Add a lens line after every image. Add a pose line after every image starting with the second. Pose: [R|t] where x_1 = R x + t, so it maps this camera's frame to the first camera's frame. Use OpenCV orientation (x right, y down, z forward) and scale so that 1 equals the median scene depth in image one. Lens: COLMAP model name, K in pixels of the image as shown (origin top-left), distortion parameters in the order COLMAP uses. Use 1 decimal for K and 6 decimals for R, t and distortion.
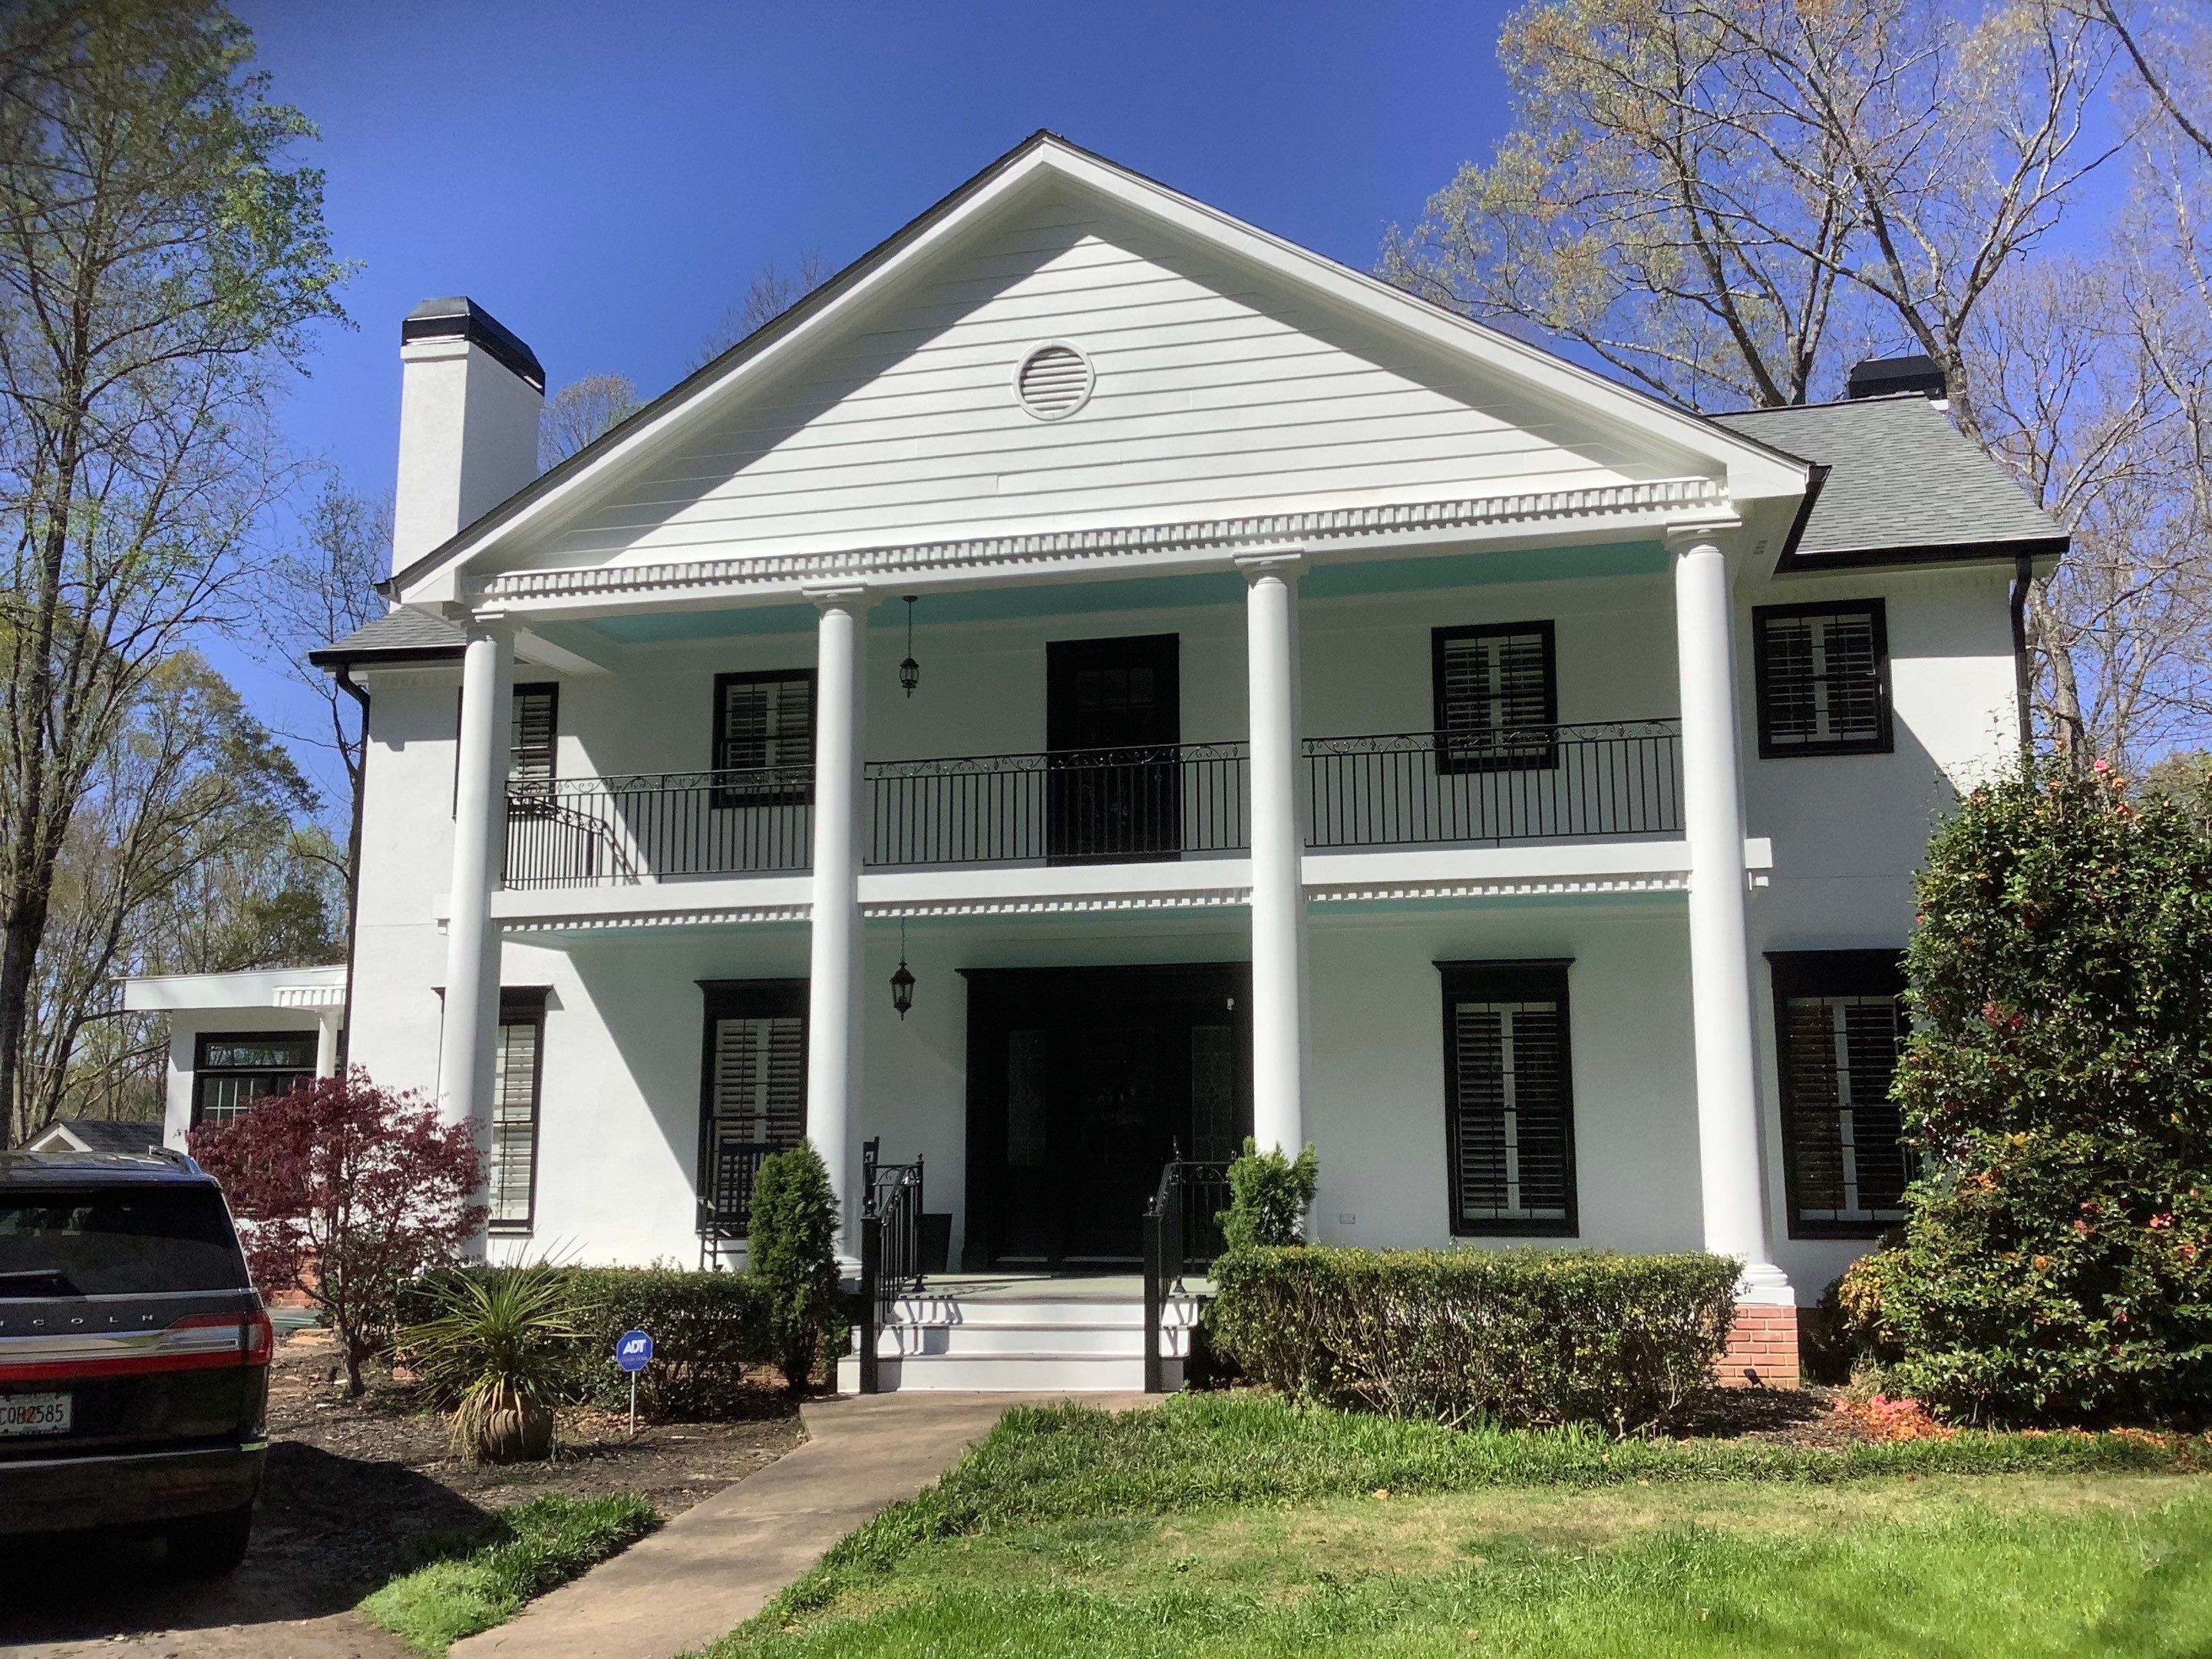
lens RADIAL K [[1967.8, 0, 1101.8], [0, 1967.8, 826.6], [0, 0, 1]] dist [0.067393, -0.016793]
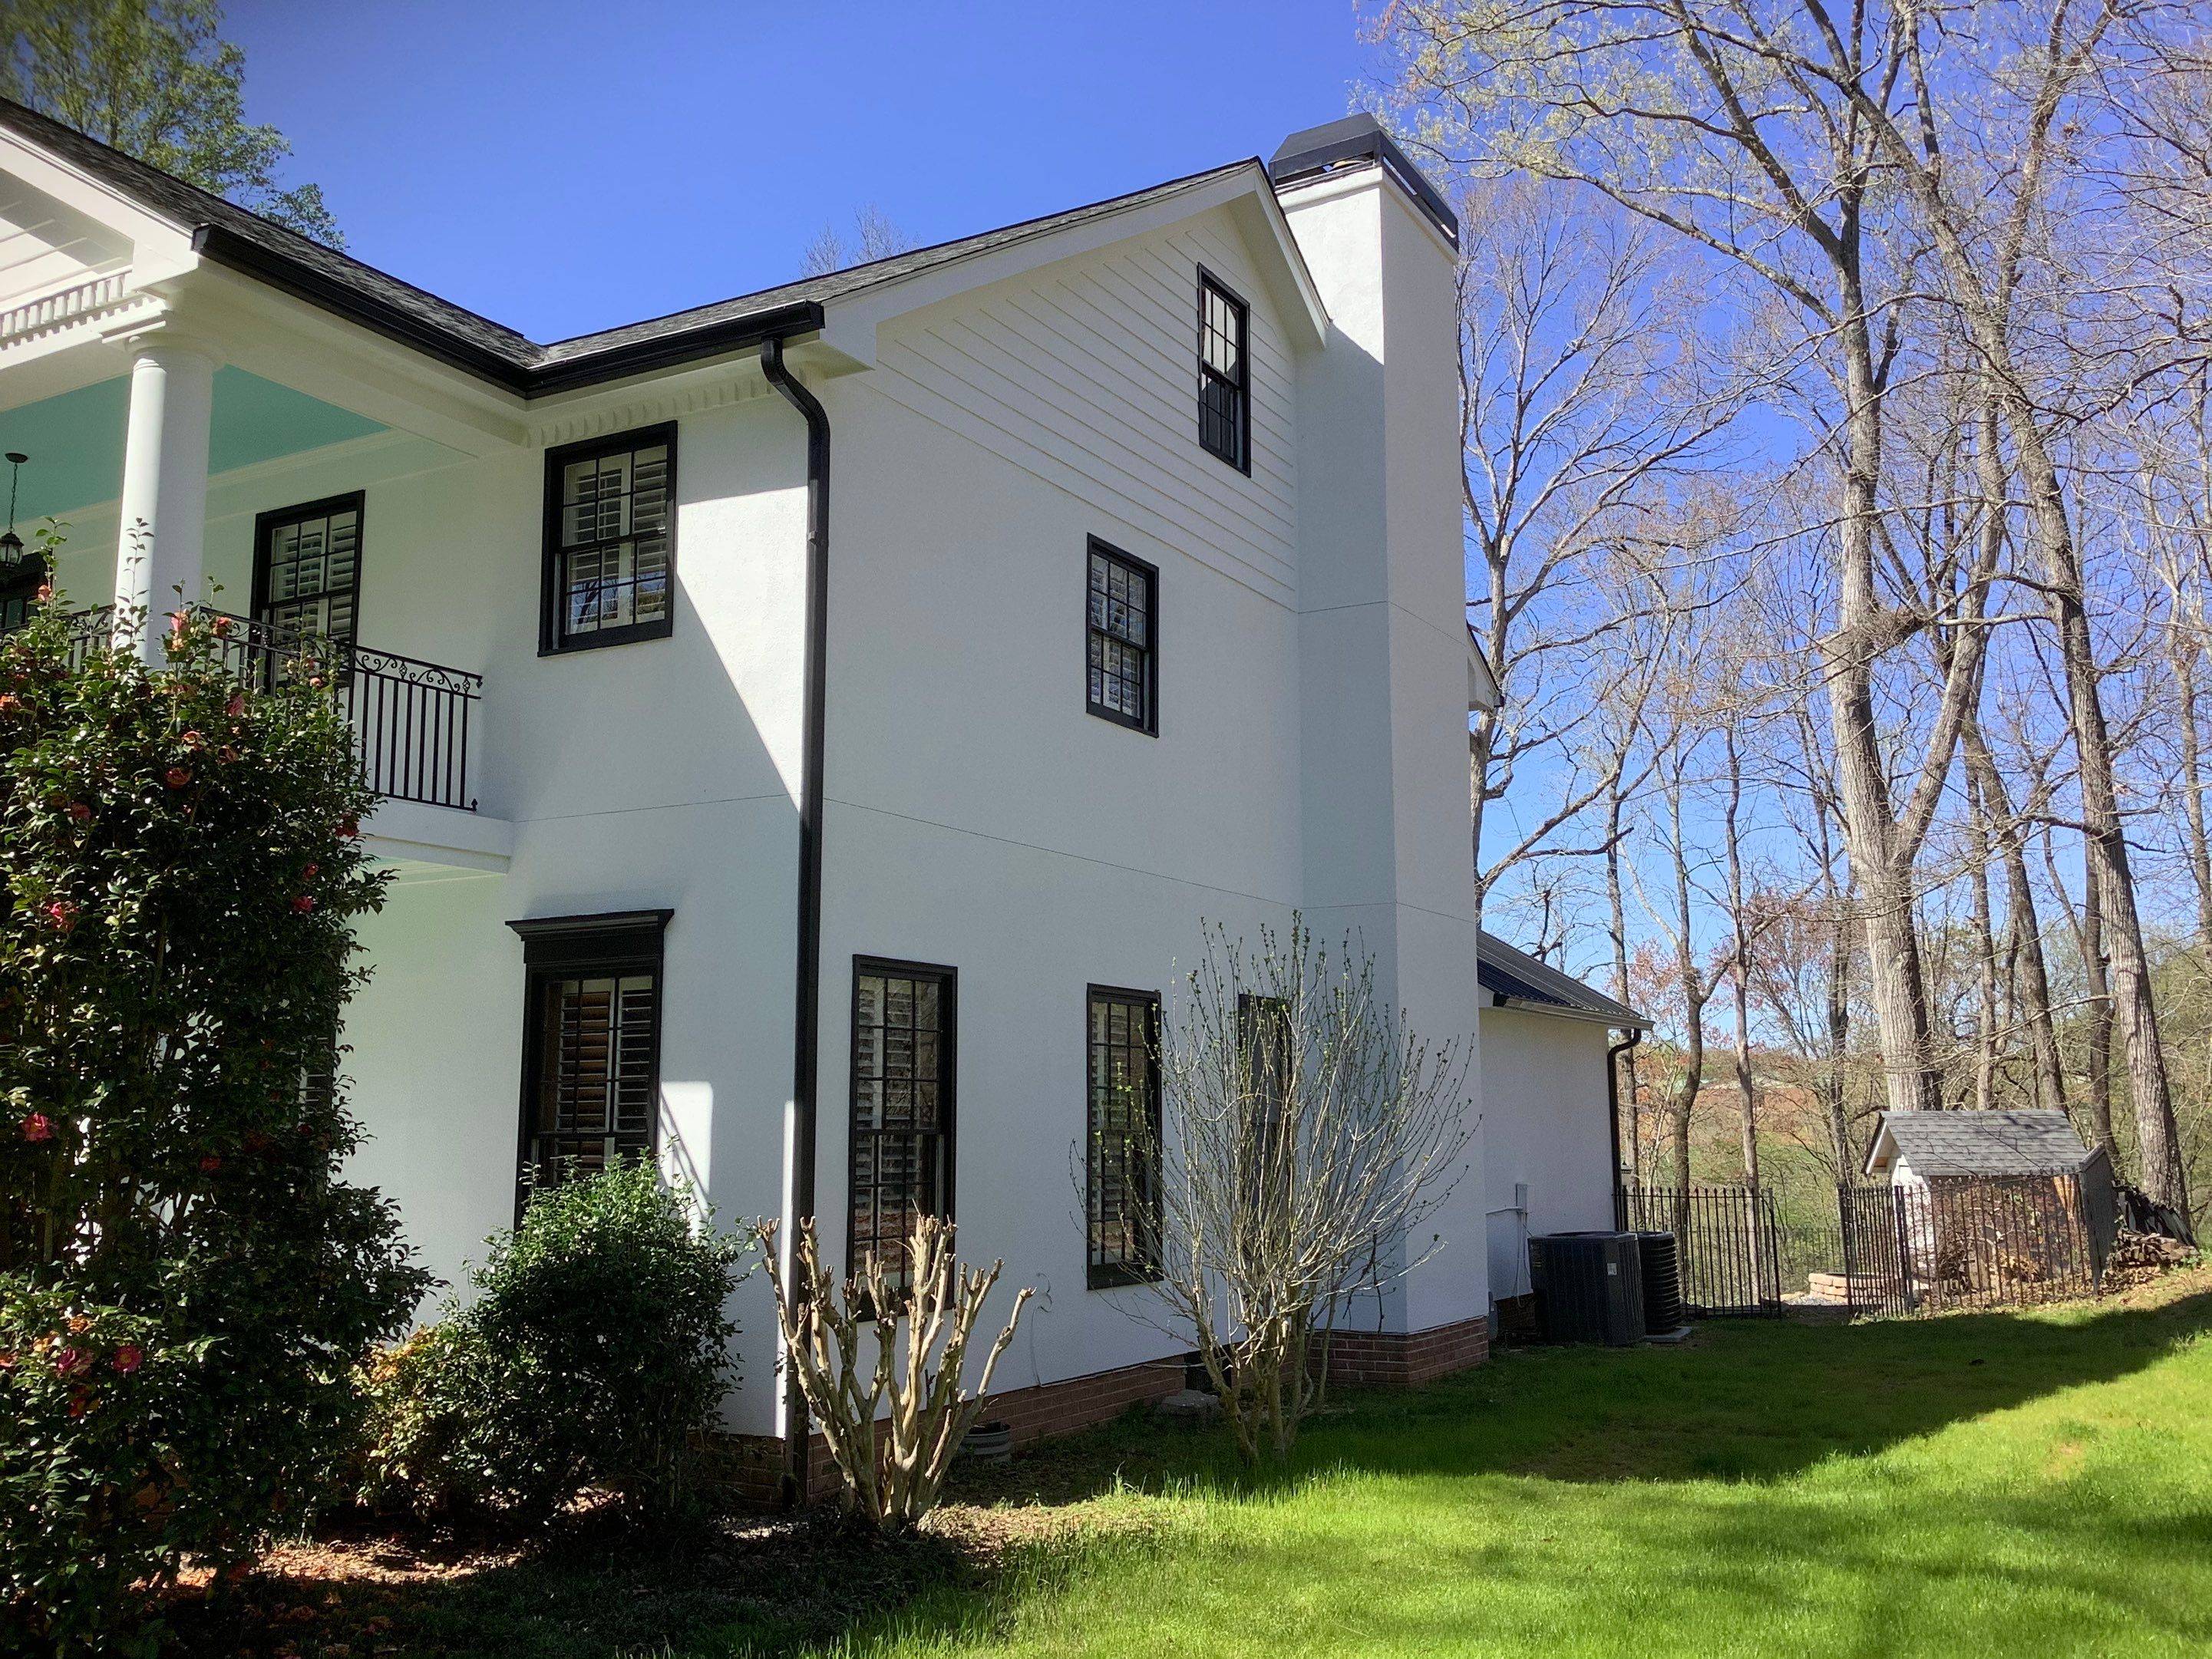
lens RADIAL K [[1933.5, 0, 1118.2], [0, 1933.5, 832.5], [0, 0, 1]] dist [0.121083, -0.210155]
pose [[0.960386, -0.038655, -0.275979, 0.671687], [0.043242, 0.999009, 0.010551, 0.029385], [0.275298, -0.022067, 0.961106, 0.336757]]
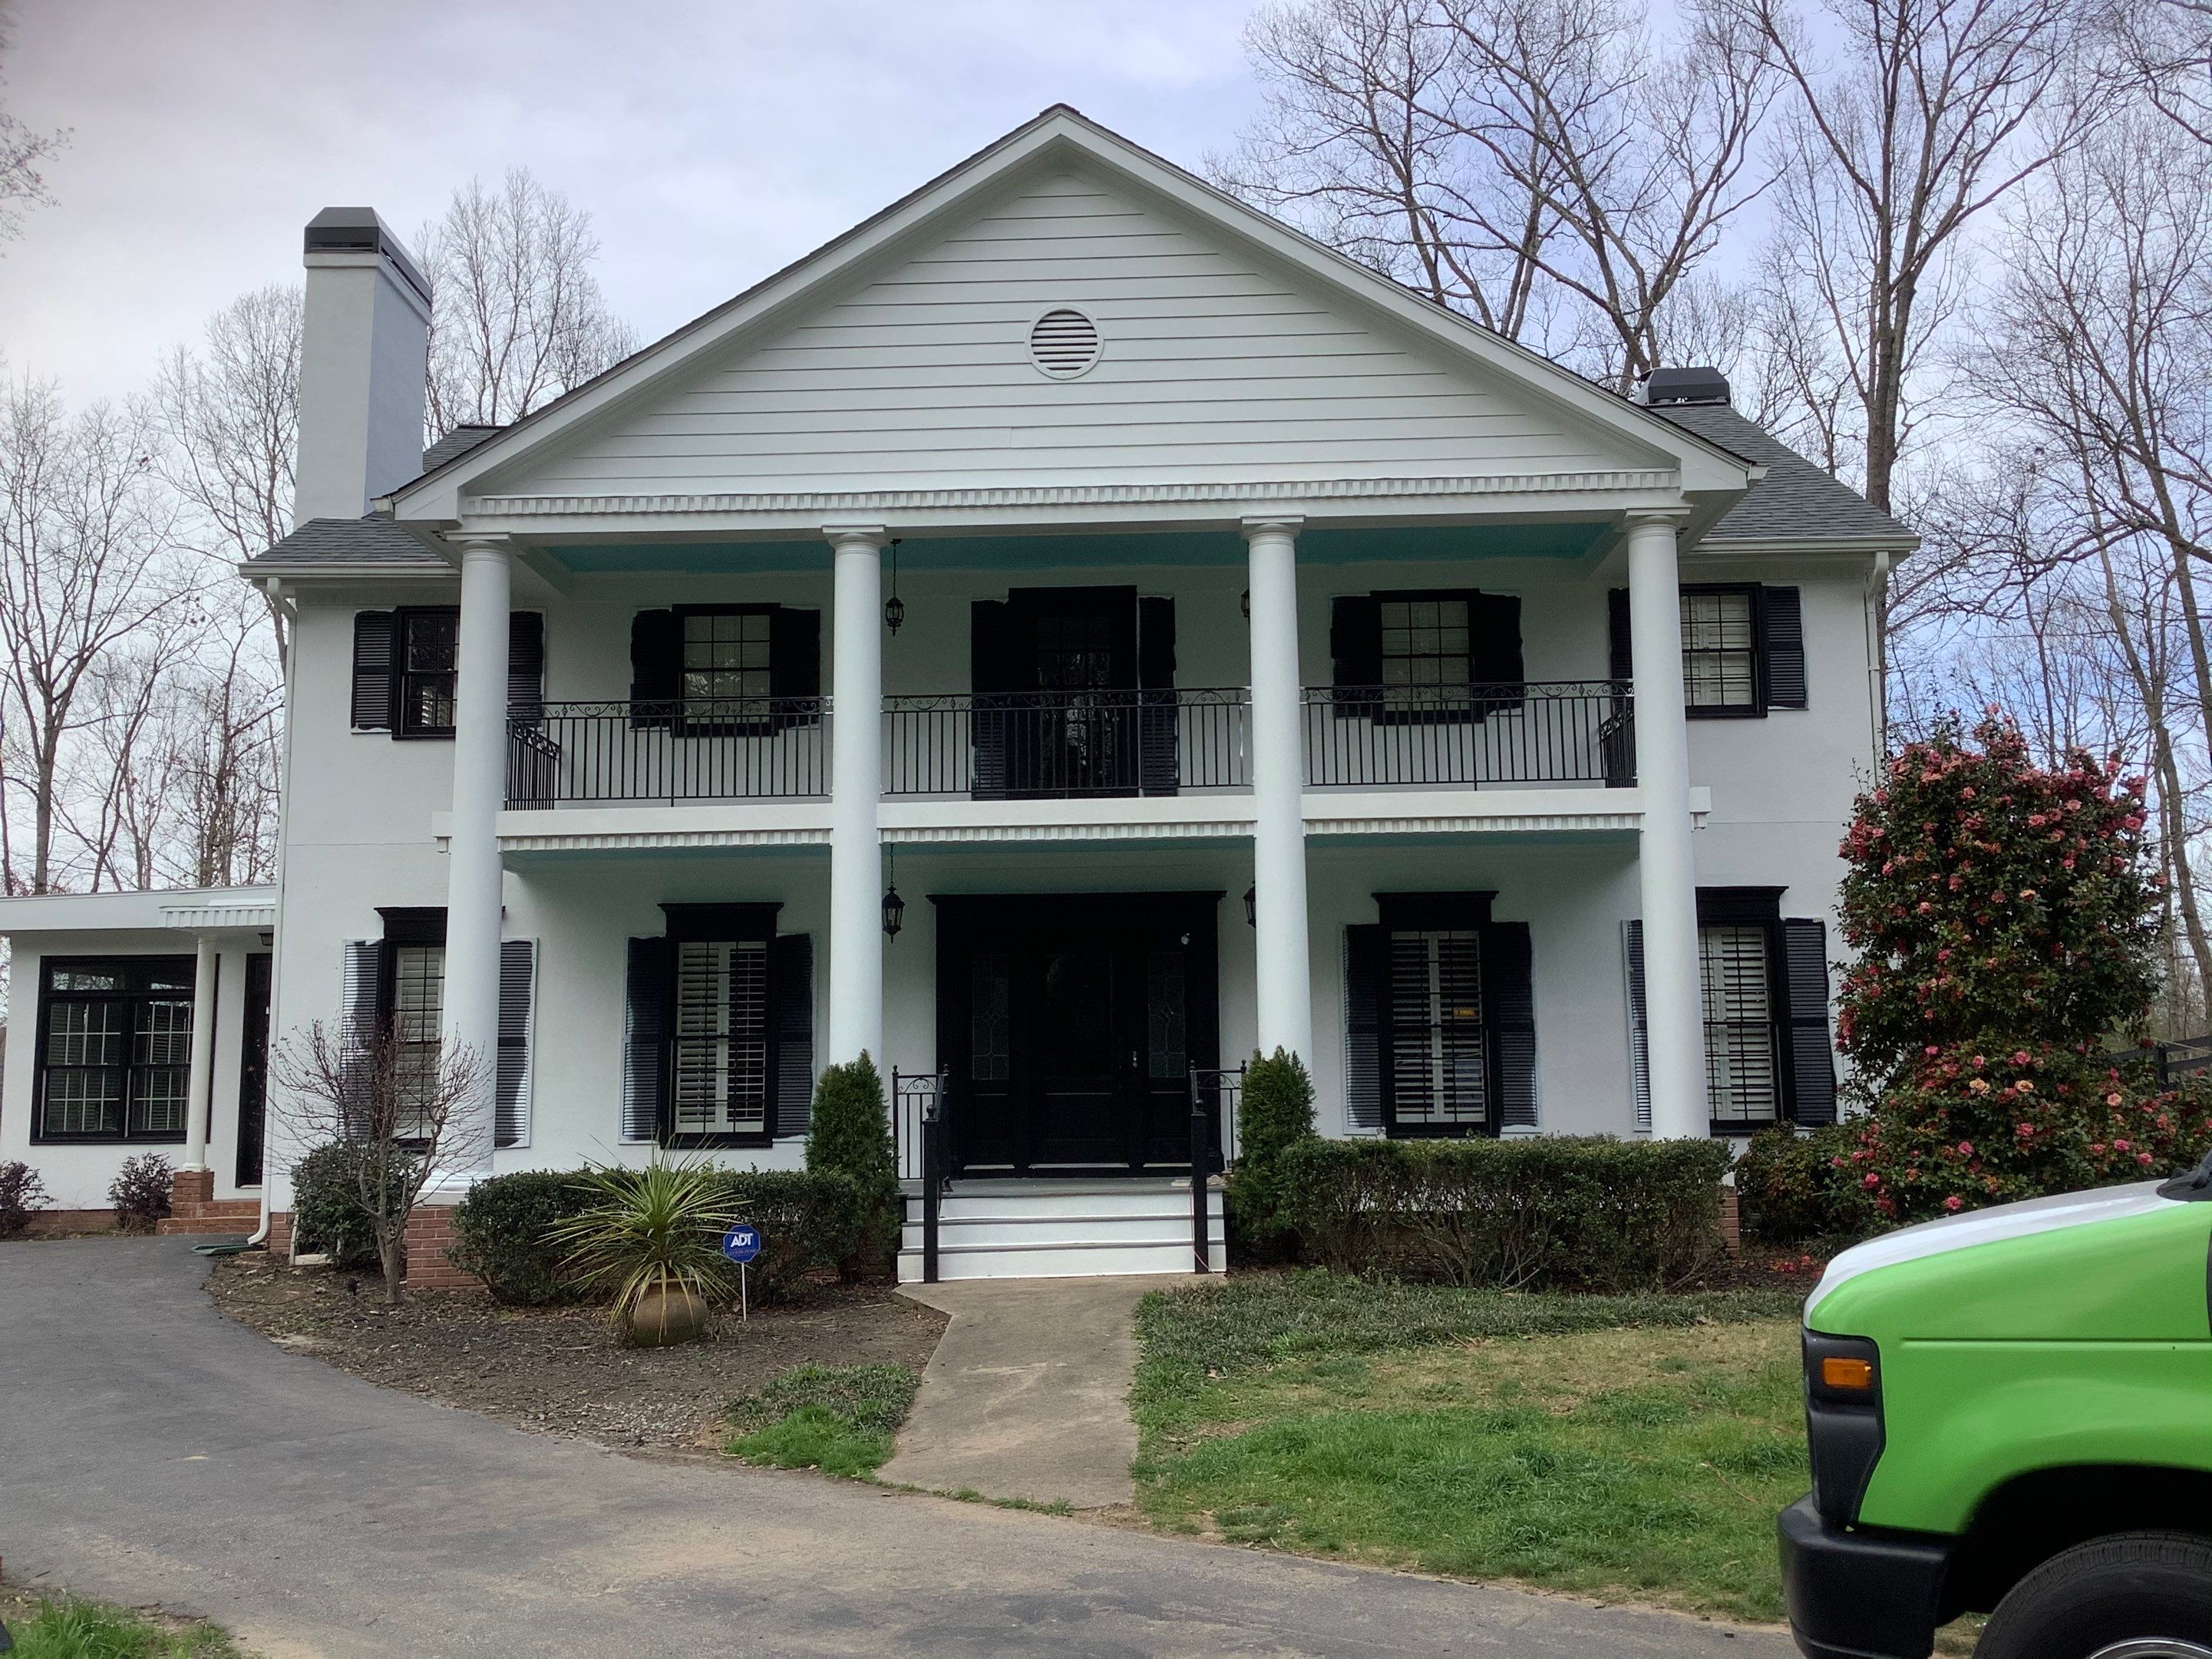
lens RADIAL K [[1941.0, 0, 1100.3], [0, 1941.0, 835.8], [0, 0, 1]] dist [0.066995, 0.017054]
pose [[0.980202, 0.019371, 0.197050, -0.208731], [-0.025073, 0.999335, 0.026484, 0.011718], [-0.196406, -0.030901, 0.980036, -0.041002]]
